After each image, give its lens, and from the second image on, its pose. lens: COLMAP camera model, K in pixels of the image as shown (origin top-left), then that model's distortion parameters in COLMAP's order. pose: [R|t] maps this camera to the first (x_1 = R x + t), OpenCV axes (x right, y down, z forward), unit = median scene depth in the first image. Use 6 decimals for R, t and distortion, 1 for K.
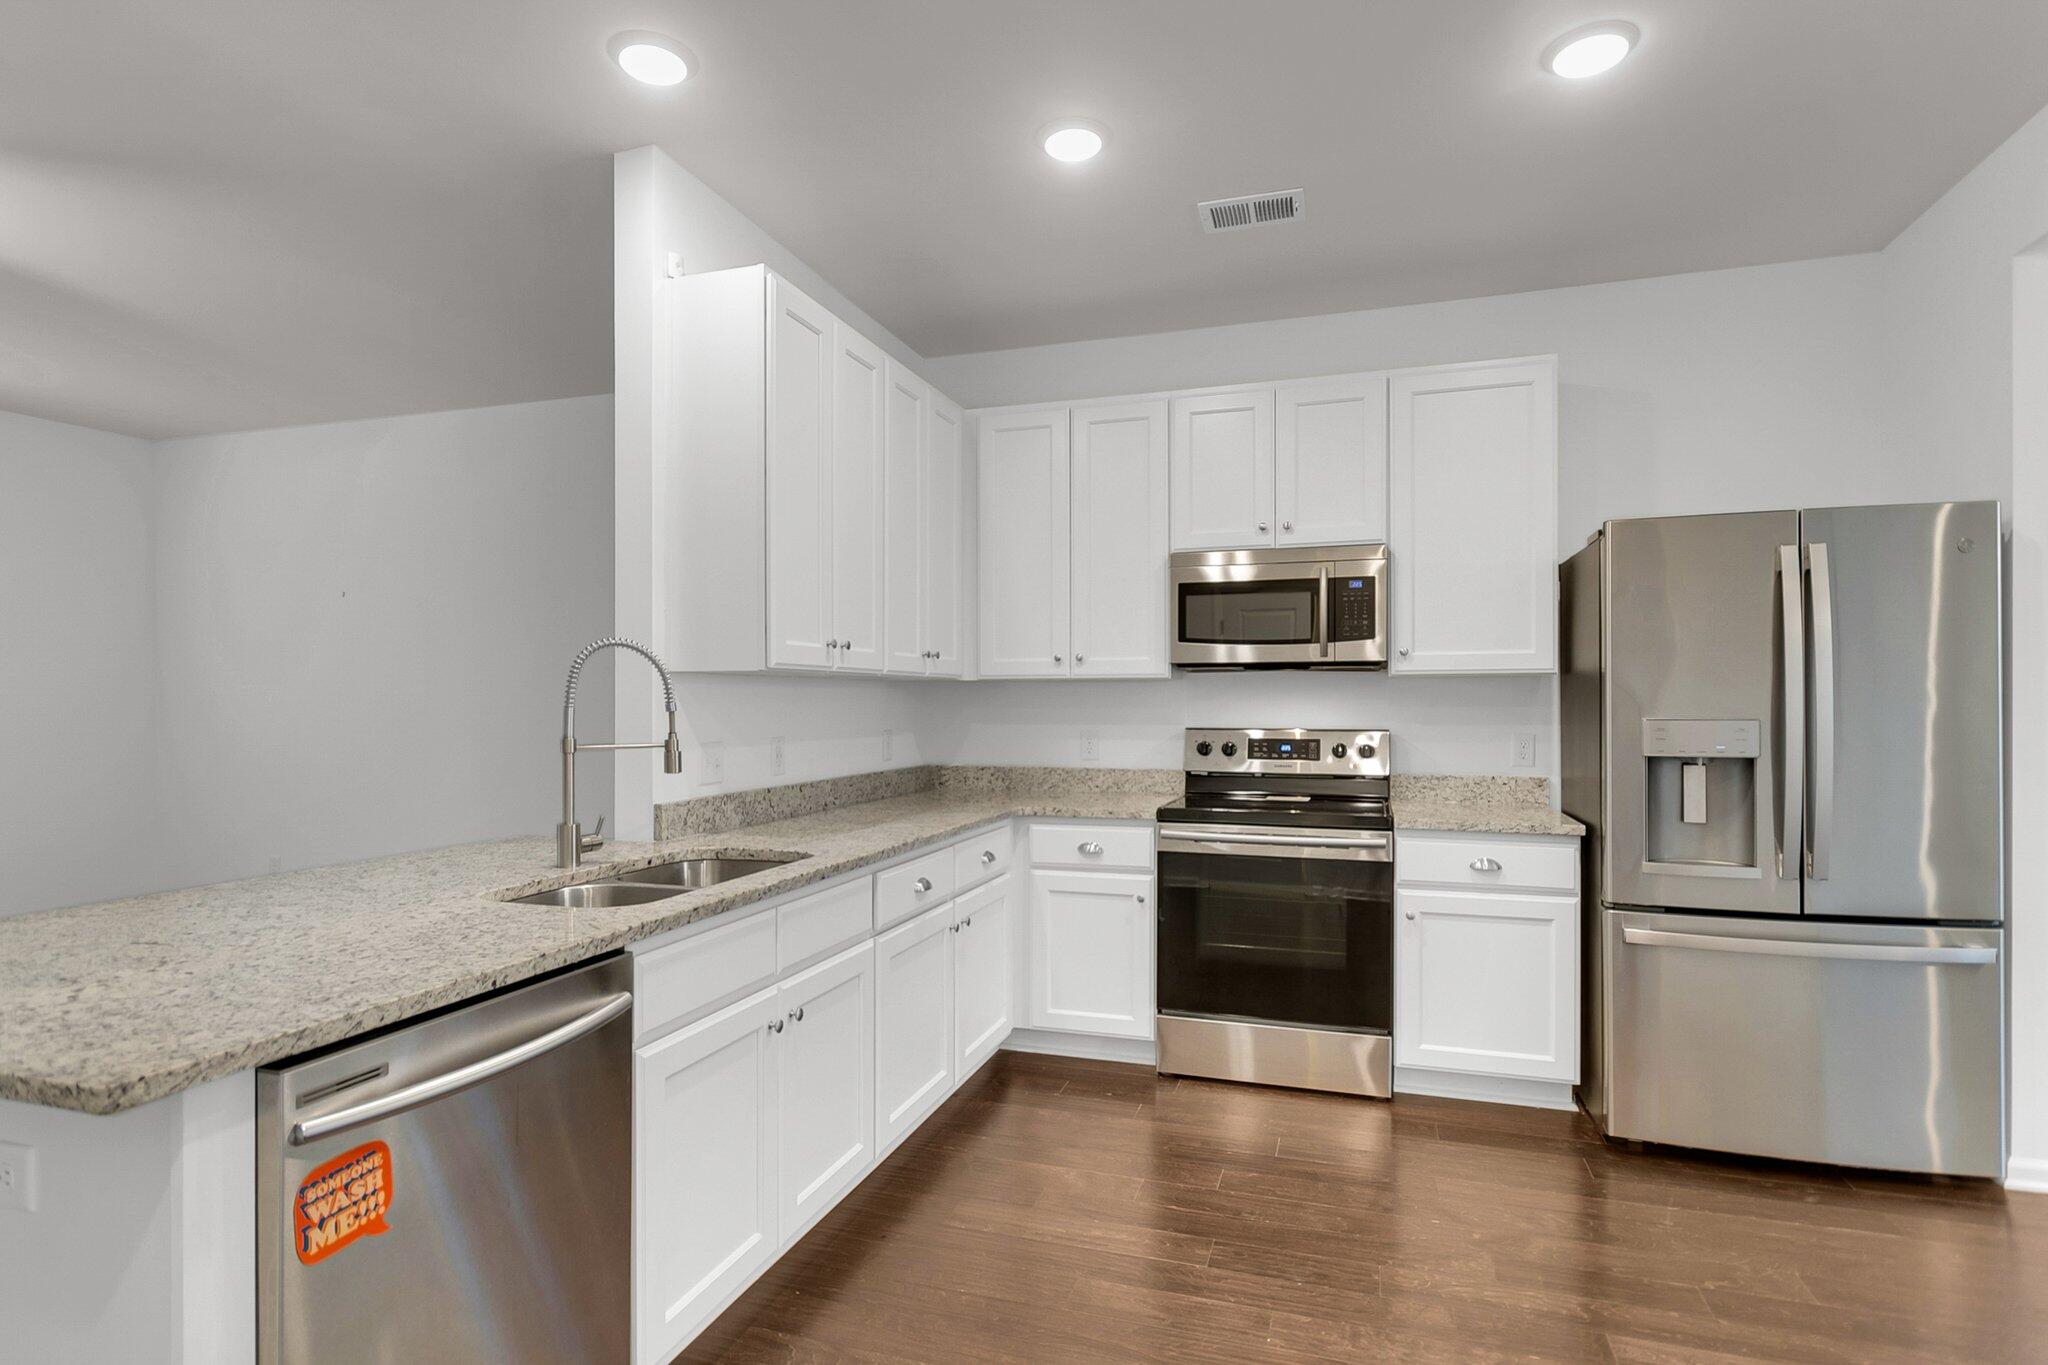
lens RADIAL K [[1077.3, 0, 1016.8], [0, 1077.3, 698.3], [0, 0, 1]] dist [0.003086, 0.000504]
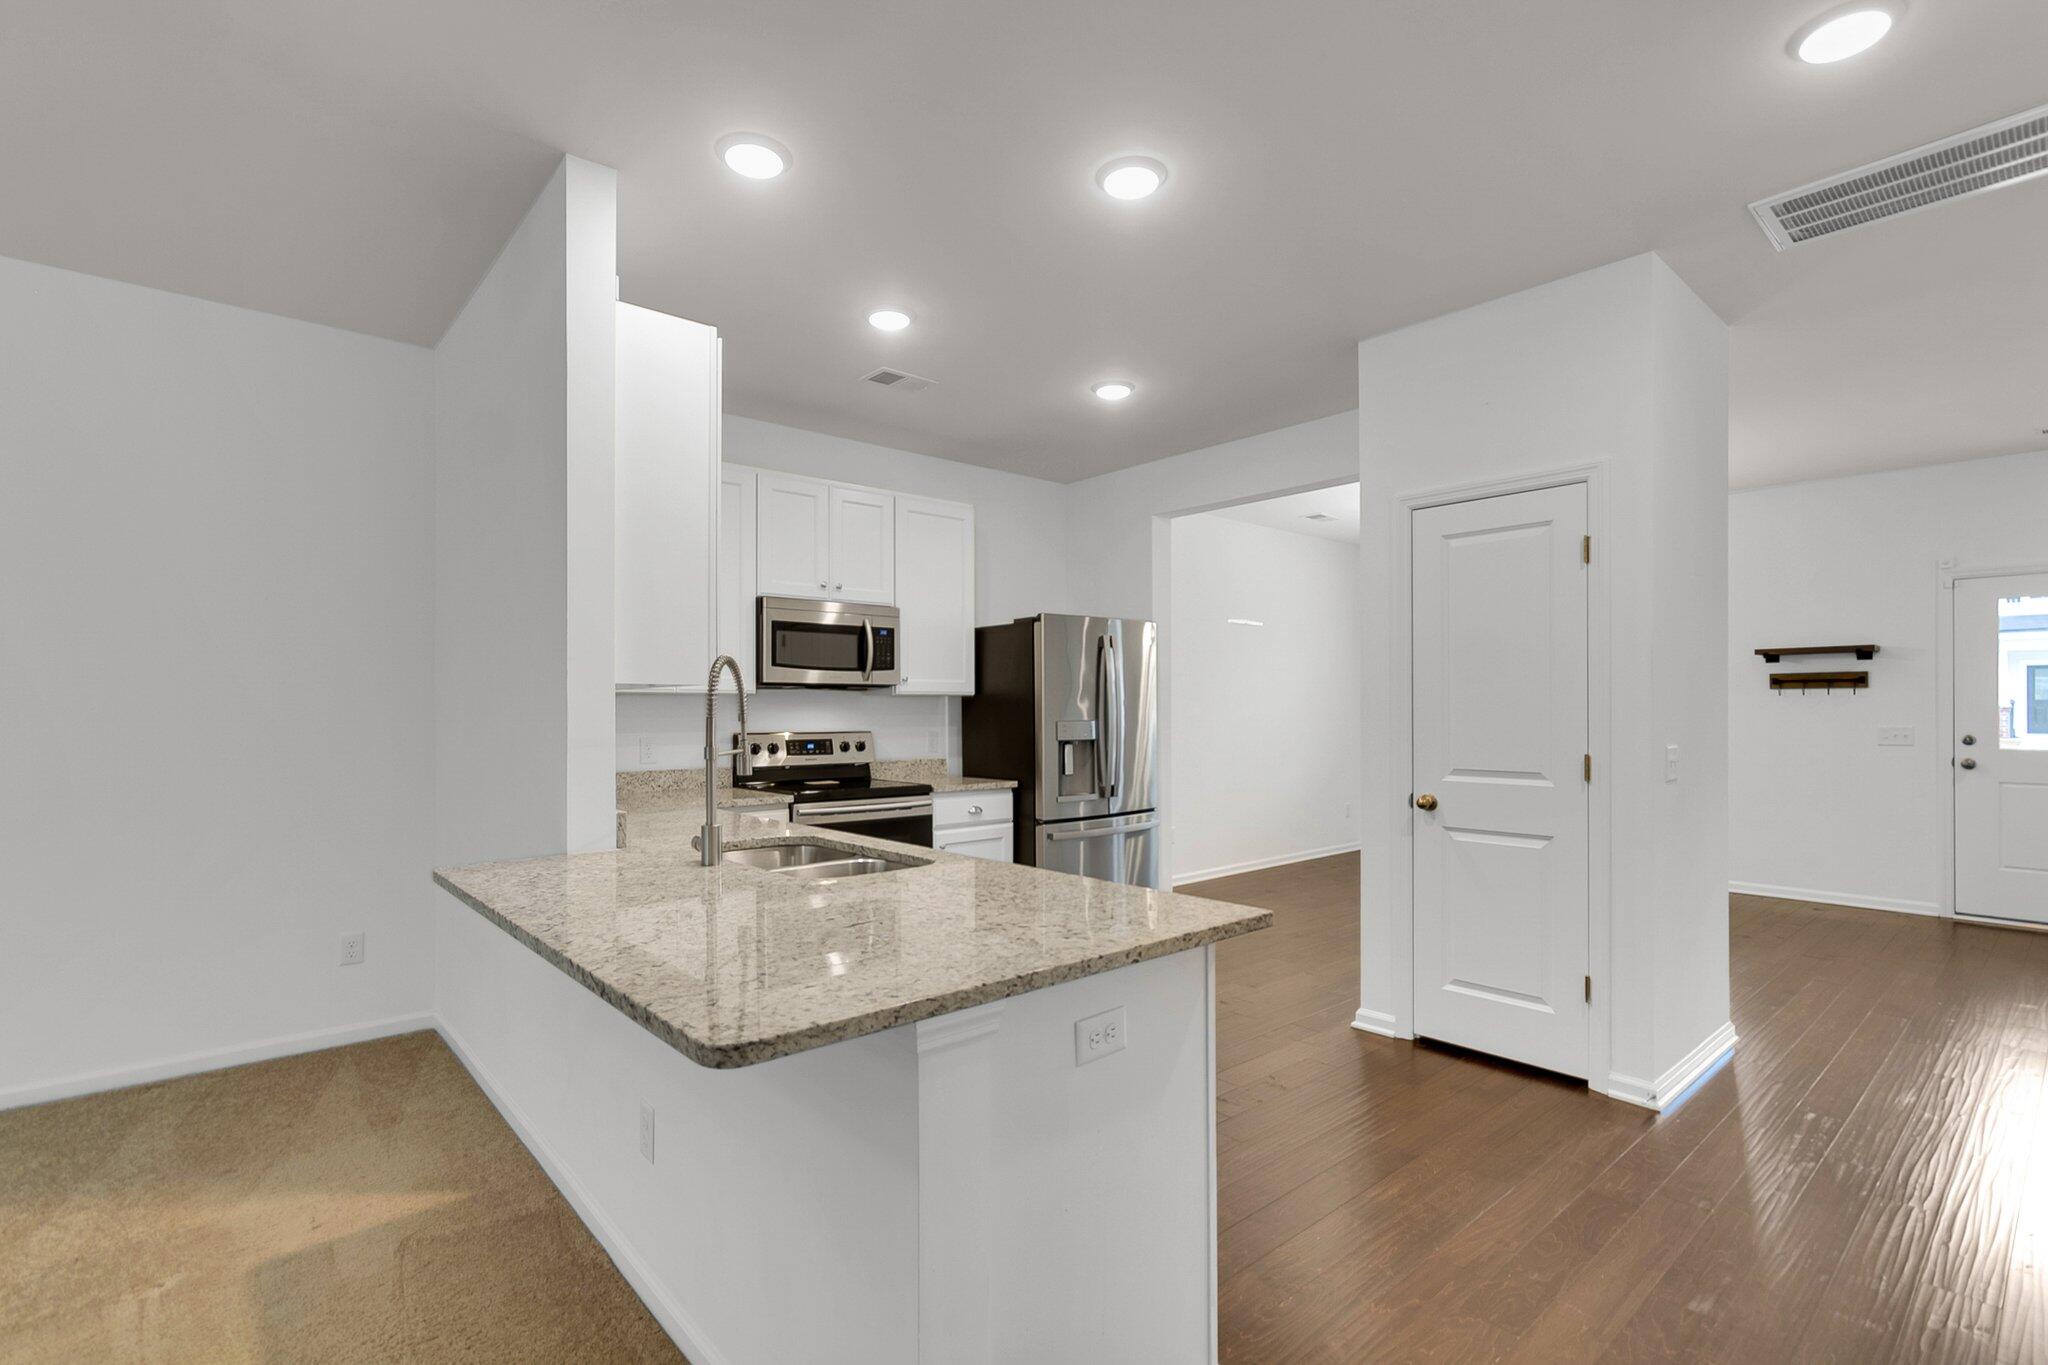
lens RADIAL K [[925.1, 0, 1026.4], [0, 925.1, 719.8], [0, 0, 1]] dist [0.001840, 0.000290]
pose [[0.496124, -0.007565, 0.868219, -0.690255], [-0.000714, 0.999958, 0.009121, 0.001954], [-0.868252, -0.005145, 0.496097, 0.200329]]
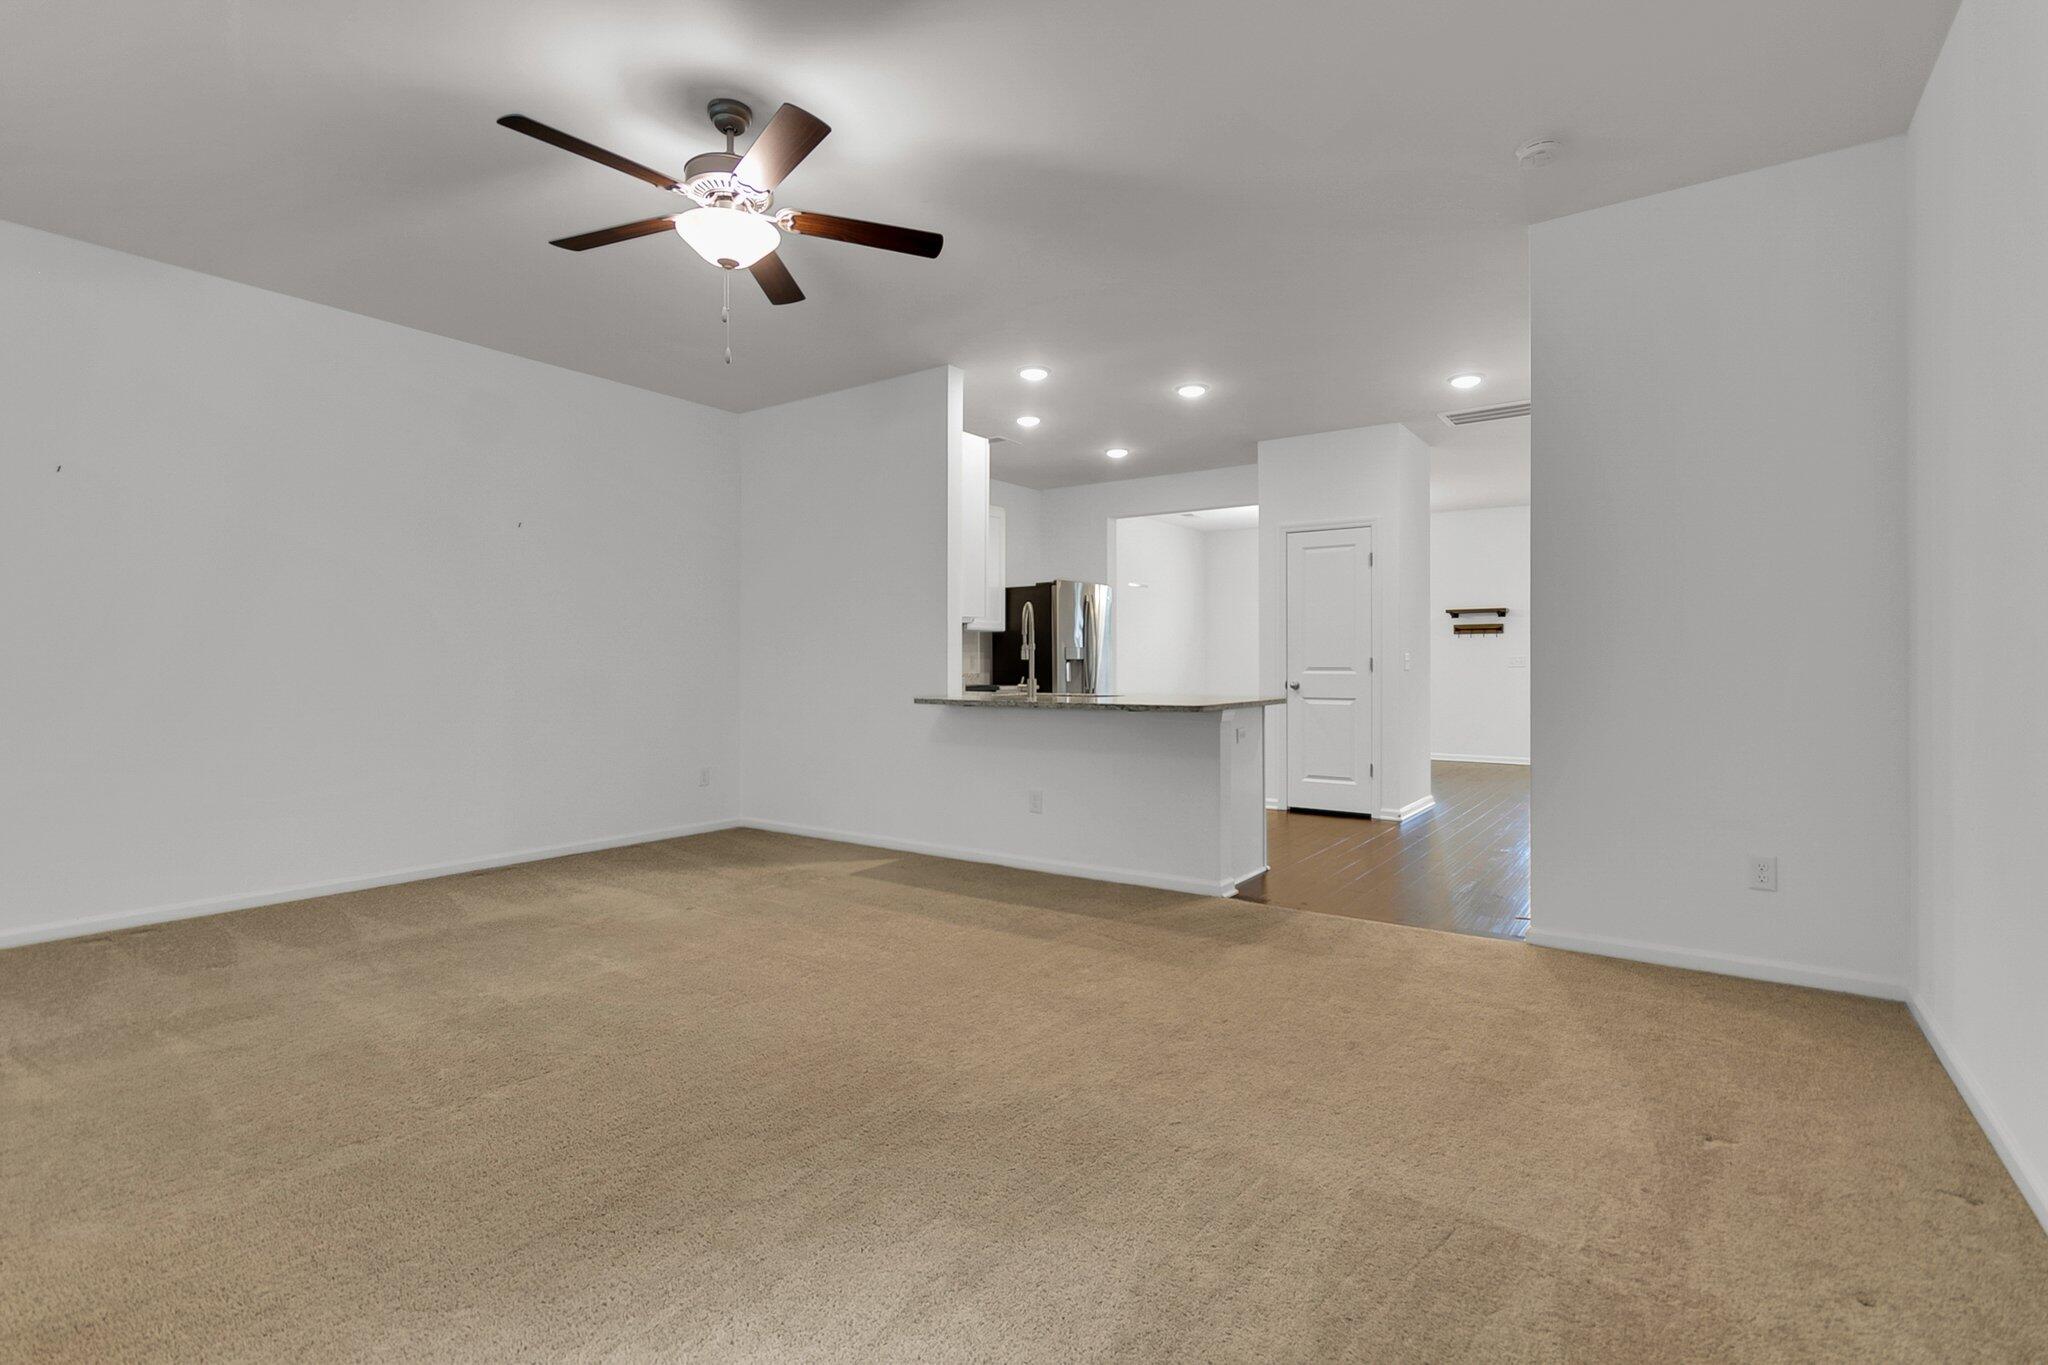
lens RADIAL K [[946.4, 0, 1020.7], [0, 946.4, 676.4], [0, 0, 1]] dist [-0.000630, 0.000366]
pose [[0.279693, -0.008609, 0.960051, -1.609981], [-0.001509, 0.999955, 0.009406, 0.060391], [-0.960088, -0.004080, 0.279667, 0.311110]]
